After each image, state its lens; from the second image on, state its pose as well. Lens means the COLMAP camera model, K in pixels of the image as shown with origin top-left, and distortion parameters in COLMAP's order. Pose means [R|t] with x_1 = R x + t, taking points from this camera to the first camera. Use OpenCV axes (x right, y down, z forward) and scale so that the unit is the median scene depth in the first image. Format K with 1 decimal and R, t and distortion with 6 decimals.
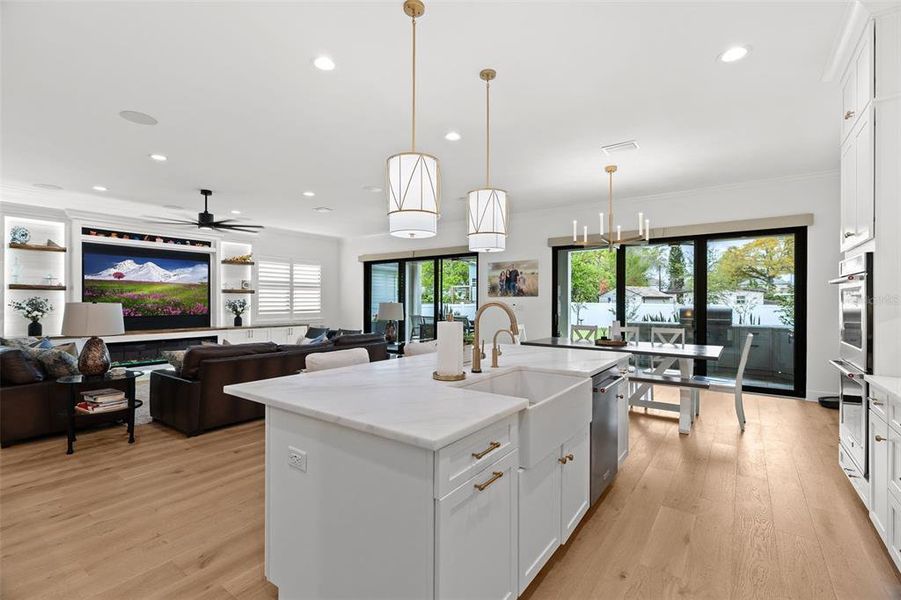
lens RADIAL K [[401.3, 0, 451.7], [0, 401.3, 298.8], [0, 0, 1]] dist [0.005243, 0.000080]
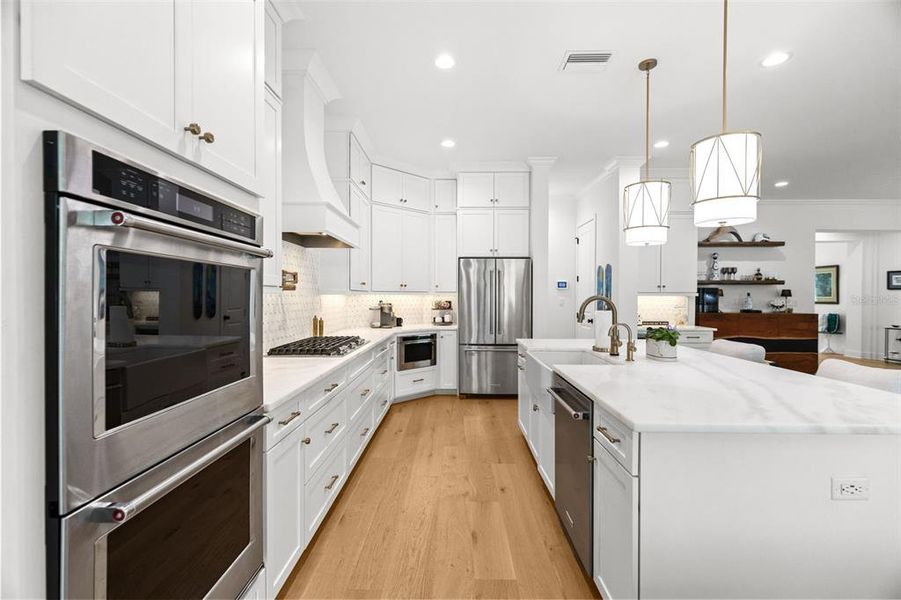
lens RADIAL K [[401.3, 0, 451.7], [0, 401.3, 298.8], [0, 0, 1]] dist [0.005243, 0.000080]
pose [[-0.815806, -0.002496, -0.578320, 1.111170], [-0.001311, 0.999996, -0.002466, 0.016405], [0.578324, -0.001254, -0.815806, 1.640048]]
